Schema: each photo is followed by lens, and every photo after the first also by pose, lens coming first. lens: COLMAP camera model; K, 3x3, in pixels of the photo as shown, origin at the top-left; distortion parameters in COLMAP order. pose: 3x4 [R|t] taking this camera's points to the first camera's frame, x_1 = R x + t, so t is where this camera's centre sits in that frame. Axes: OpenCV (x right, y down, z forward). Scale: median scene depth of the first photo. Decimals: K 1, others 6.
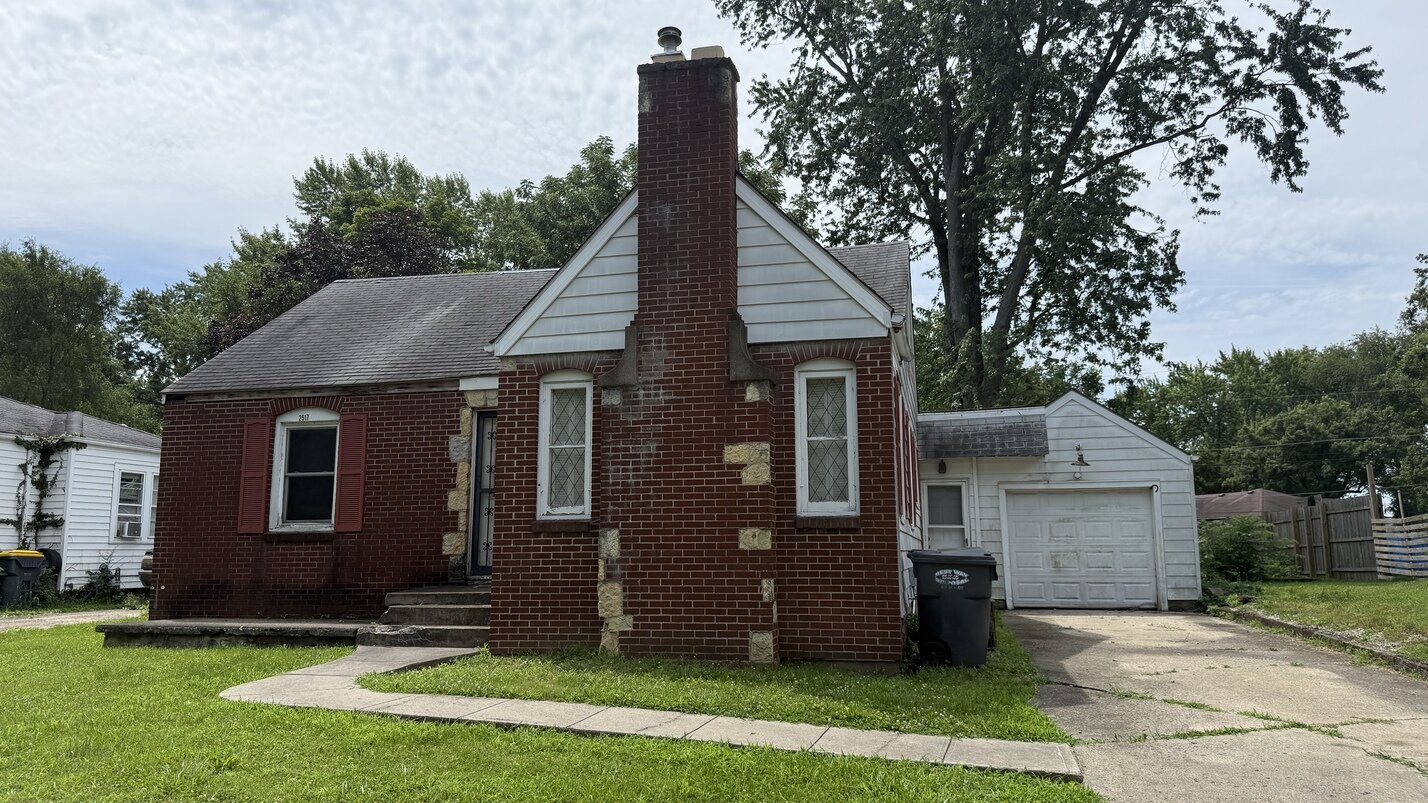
lens RADIAL K [[1000.2, 0, 711.7], [0, 1000.2, 405.5], [0, 0, 1]] dist [0.041166, -0.068975]
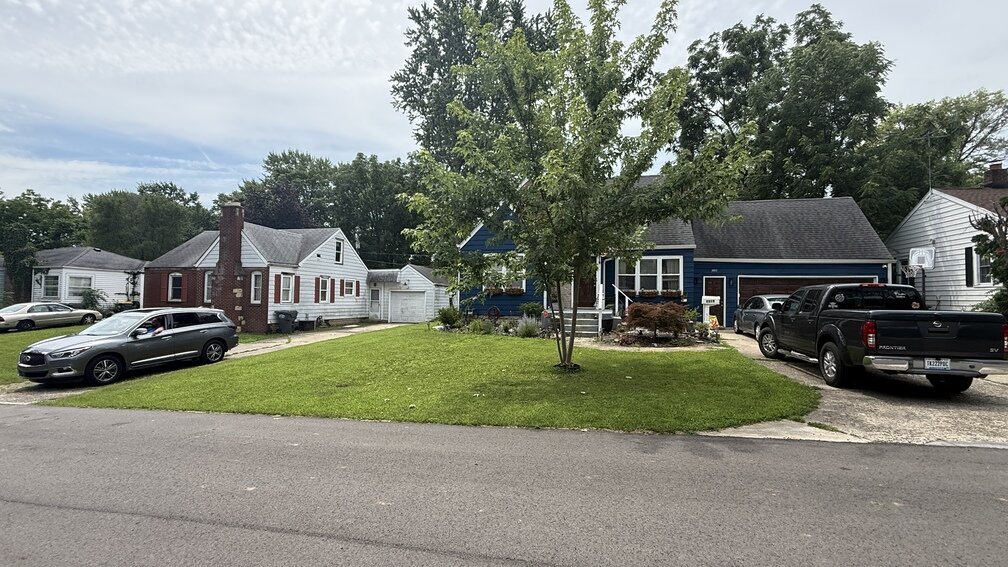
lens RADIAL K [[434.7, 0, 504.0], [0, 434.7, 283.5], [0, 0, 1]] dist [-0.015890, -0.000099]
pose [[0.999733, 0.020353, 0.010942, 0.667384], [-0.021474, 0.993175, 0.114642, -0.130885], [-0.008534, -0.114846, 0.993347, -0.564449]]
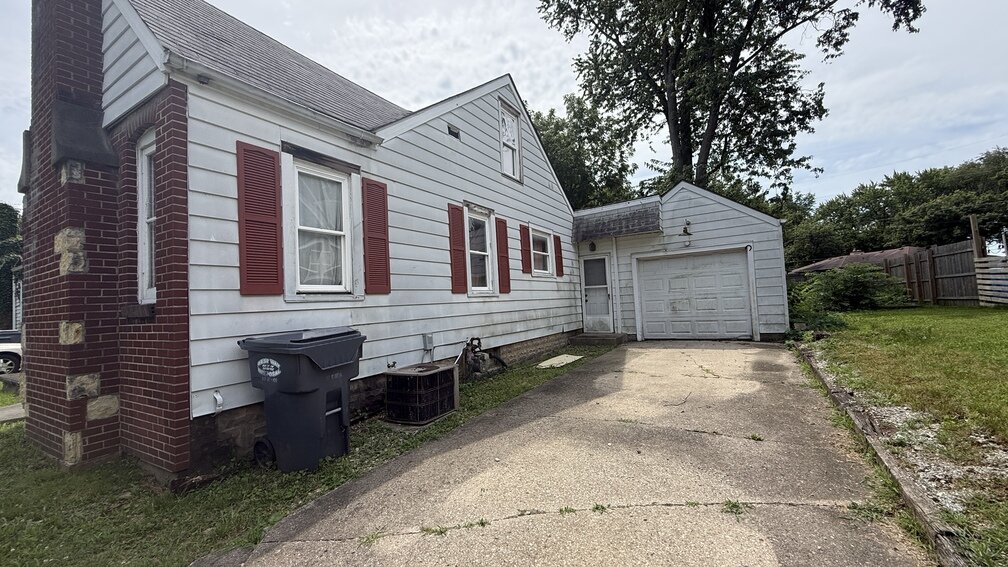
lens RADIAL K [[401.8, 0, 501.4], [0, 401.8, 284.7], [0, 0, 1]] dist [-0.000864, 0.000747]
pose [[0.950757, -0.059950, -0.304084, 0.272159], [0.094118, 0.990630, 0.098968, 0.044770], [0.295302, -0.122714, 0.947490, 0.382830]]
